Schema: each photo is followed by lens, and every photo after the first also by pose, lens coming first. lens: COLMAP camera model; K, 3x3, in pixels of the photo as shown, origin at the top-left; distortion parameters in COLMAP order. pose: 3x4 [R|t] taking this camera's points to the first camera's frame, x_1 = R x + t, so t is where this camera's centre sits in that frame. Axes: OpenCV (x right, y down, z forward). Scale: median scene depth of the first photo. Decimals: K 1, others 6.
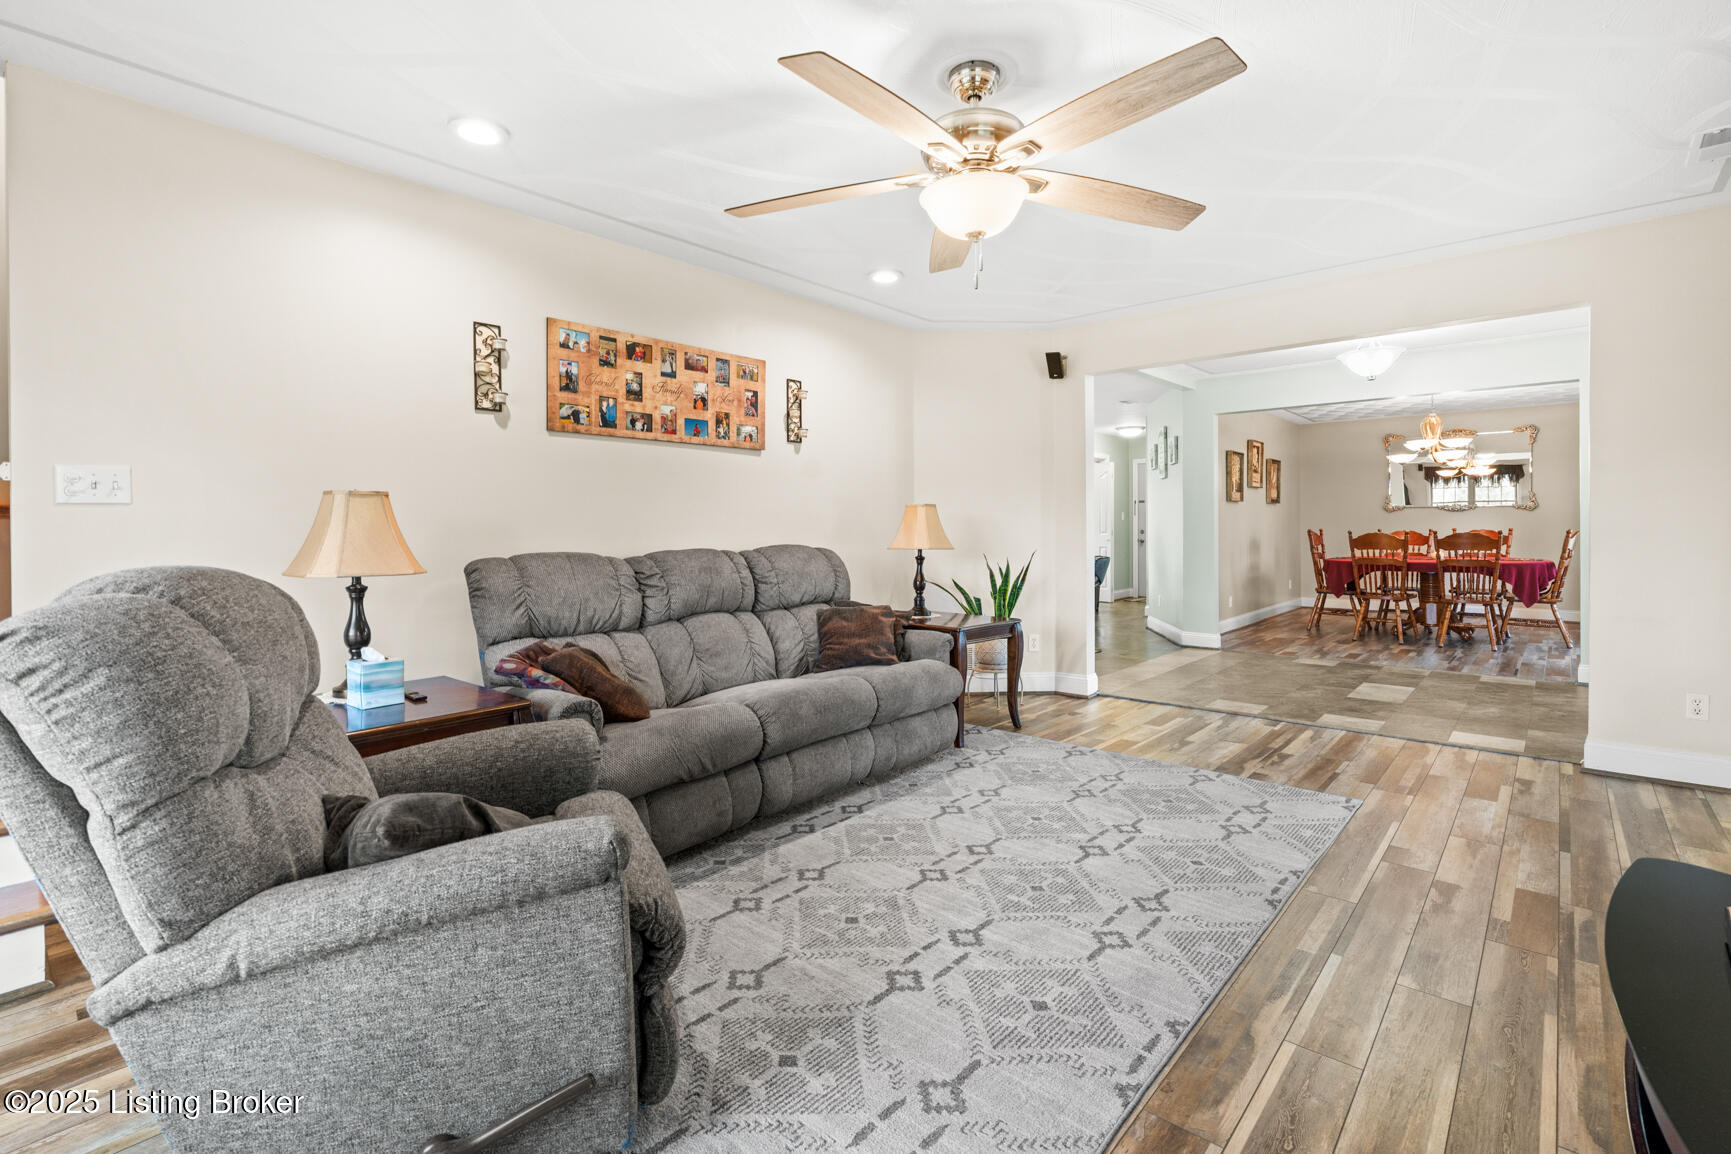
lens RADIAL K [[791.2, 0, 878.8], [0, 791.2, 533.0], [0, 0, 1]] dist [-0.005568, 0.001575]
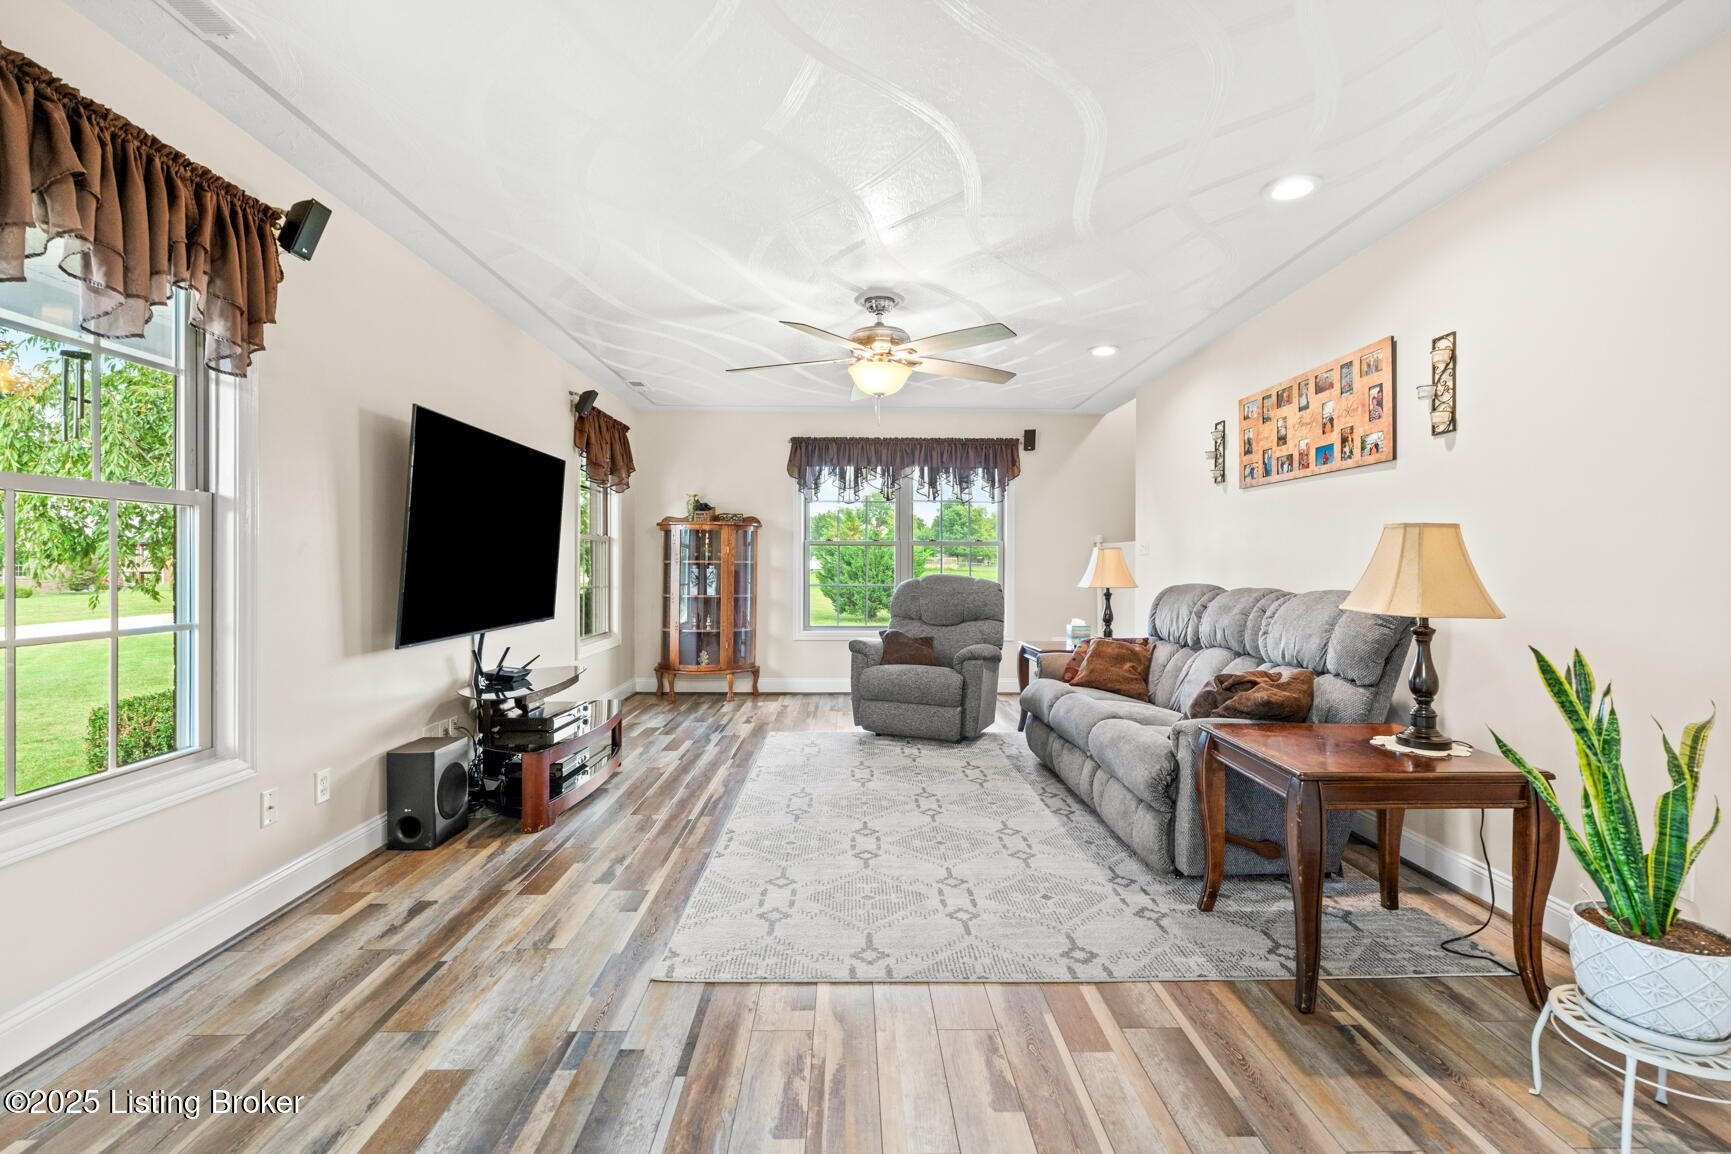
lens RADIAL K [[791.2, 0, 864.4], [0, 791.2, 574.3], [0, 0, 1]] dist [-0.005568, 0.001575]
pose [[-0.746583, 0.013378, -0.665158, 0.812169], [-0.001466, 0.999762, 0.021753, -0.018174], [0.665291, 0.017215, -0.746386, 1.428393]]
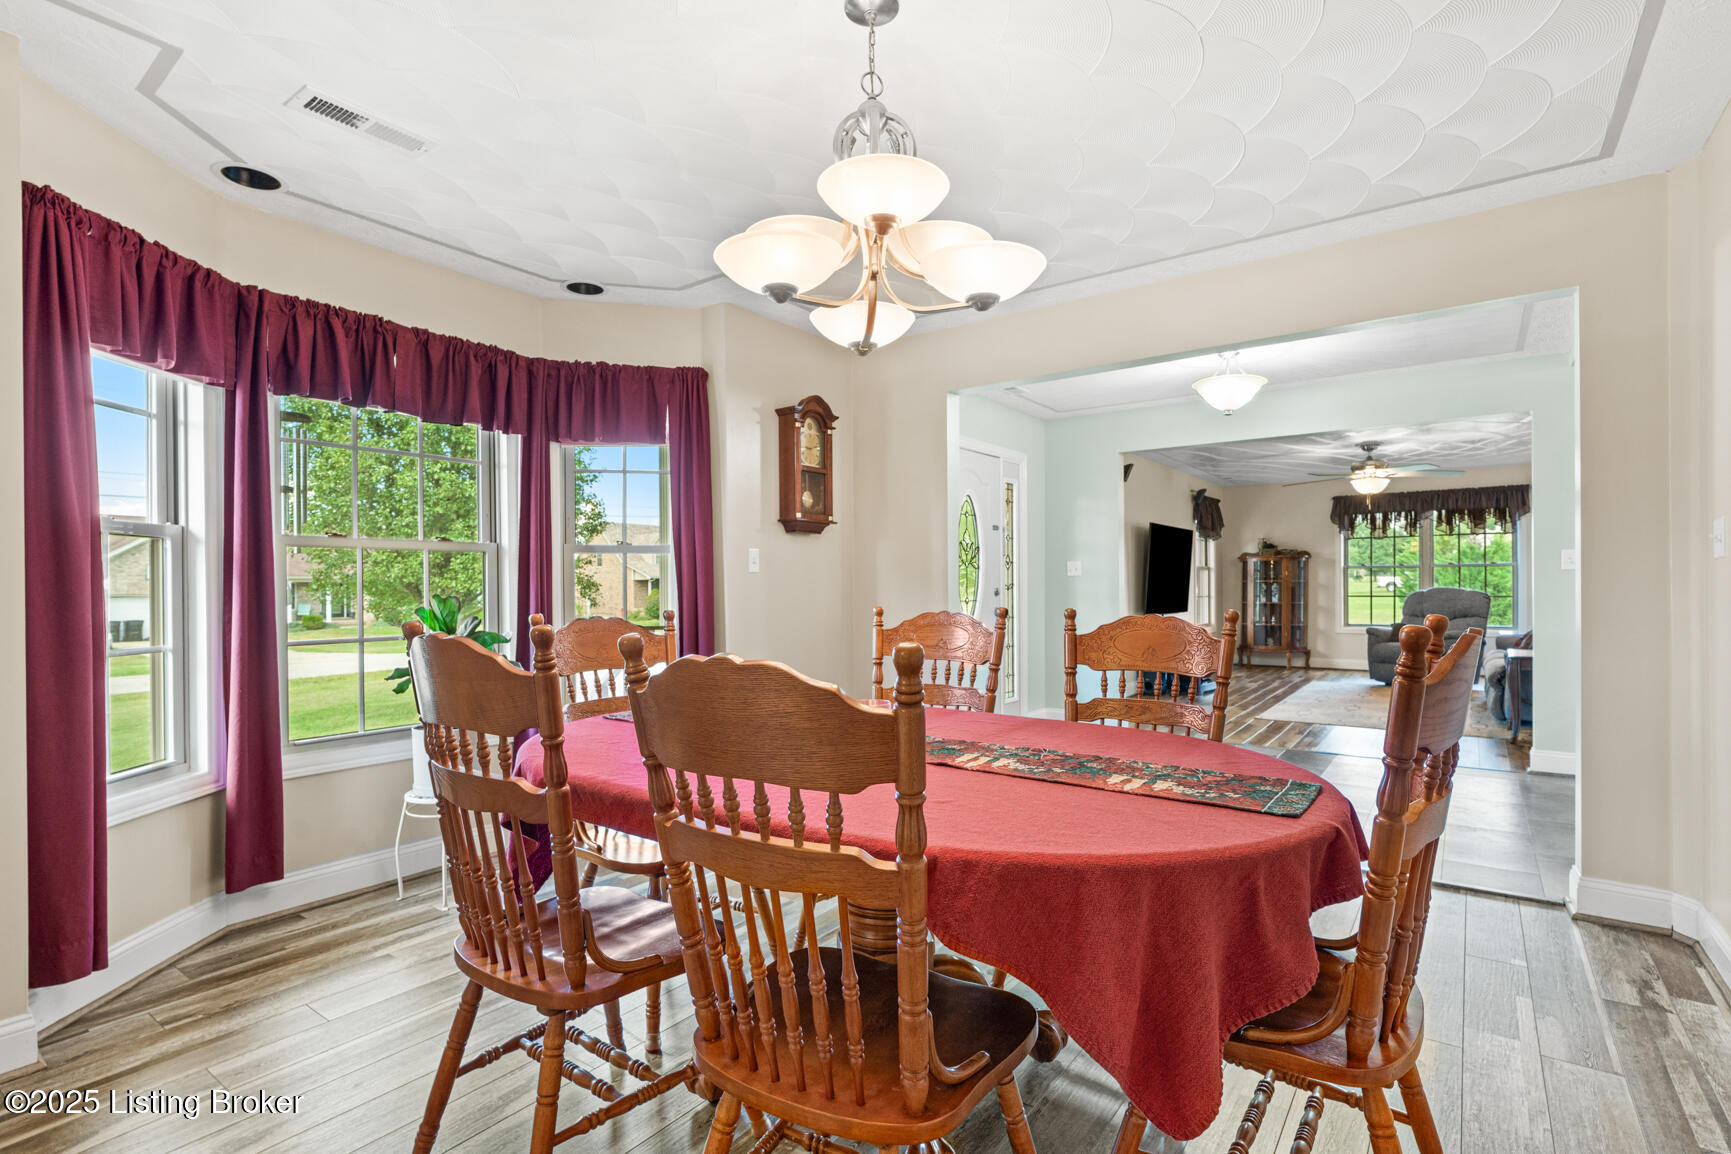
lens RADIAL K [[846.8, 0, 876.2], [0, 846.8, 590.3], [0, 0, 1]] dist [0.004791, 0.000167]
pose [[-0.995162, 0.015474, -0.097018, 1.590353], [0.014349, 0.999822, 0.012284, -0.031073], [0.097191, 0.010832, -0.995207, 2.733370]]
